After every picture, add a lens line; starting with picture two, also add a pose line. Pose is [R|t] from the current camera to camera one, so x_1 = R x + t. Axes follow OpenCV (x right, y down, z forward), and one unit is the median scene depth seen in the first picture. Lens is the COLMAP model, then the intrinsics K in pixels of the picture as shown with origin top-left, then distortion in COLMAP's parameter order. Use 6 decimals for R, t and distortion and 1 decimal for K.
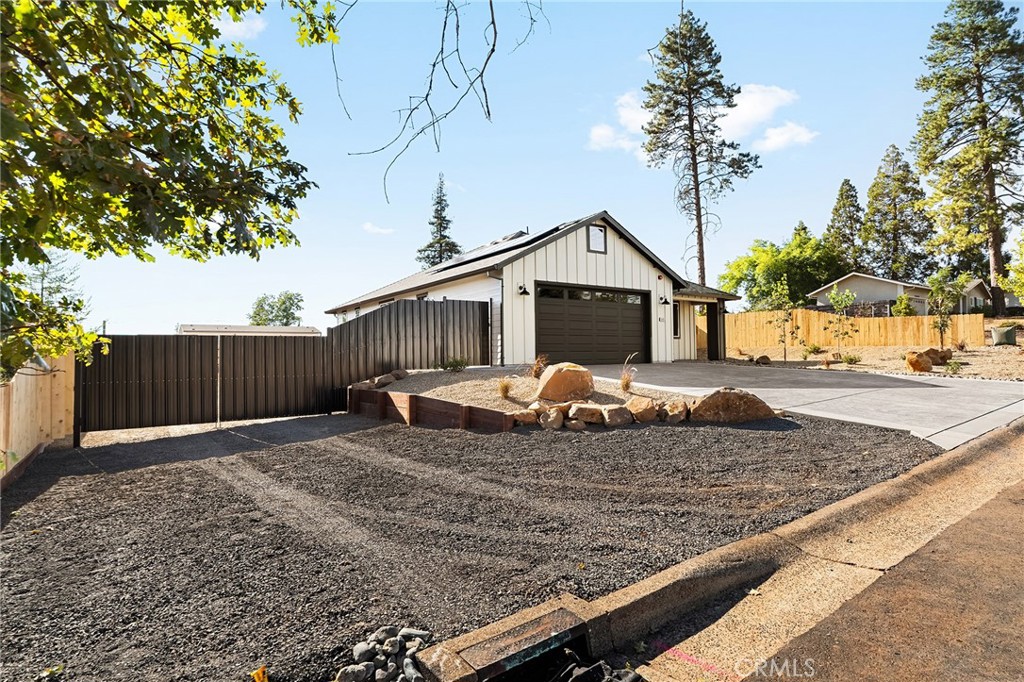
lens RADIAL K [[539.1, 0, 512.0], [0, 539.1, 341.0], [0, 0, 1]] dist [-0.002171, -0.000540]
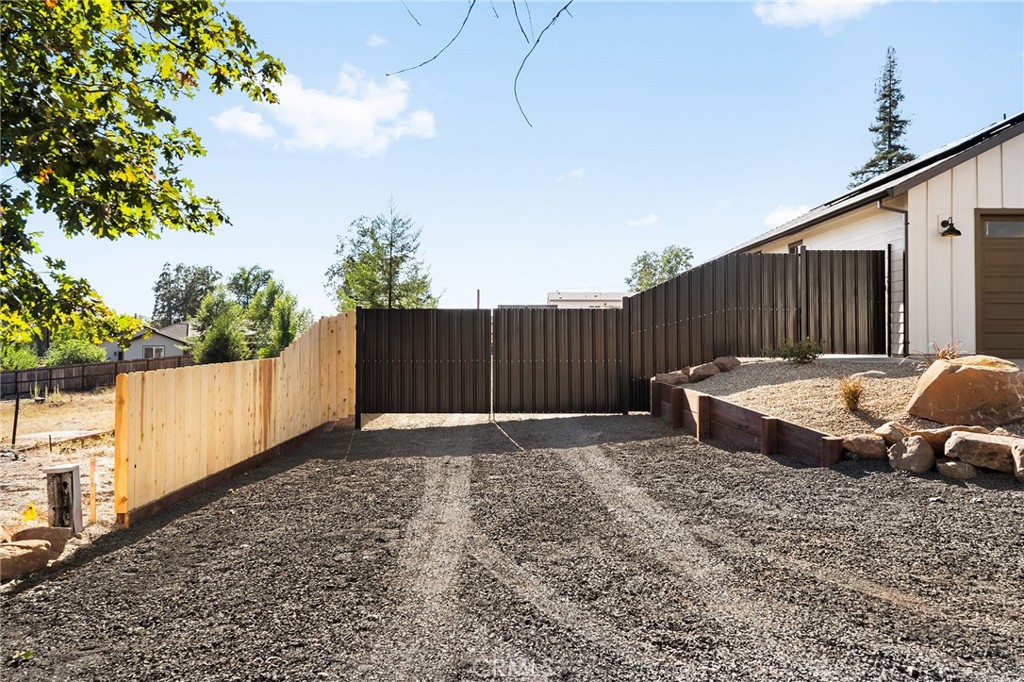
lens RADIAL K [[750.4, 0, 511.9], [0, 750.4, 324.7], [0, 0, 1]] dist [-0.000301, 0.001267]
pose [[0.812823, 0.008788, -0.582444, 0.159986], [0.001717, 0.999846, 0.017482, -0.006031], [0.582508, -0.015210, 0.812683, 0.091731]]
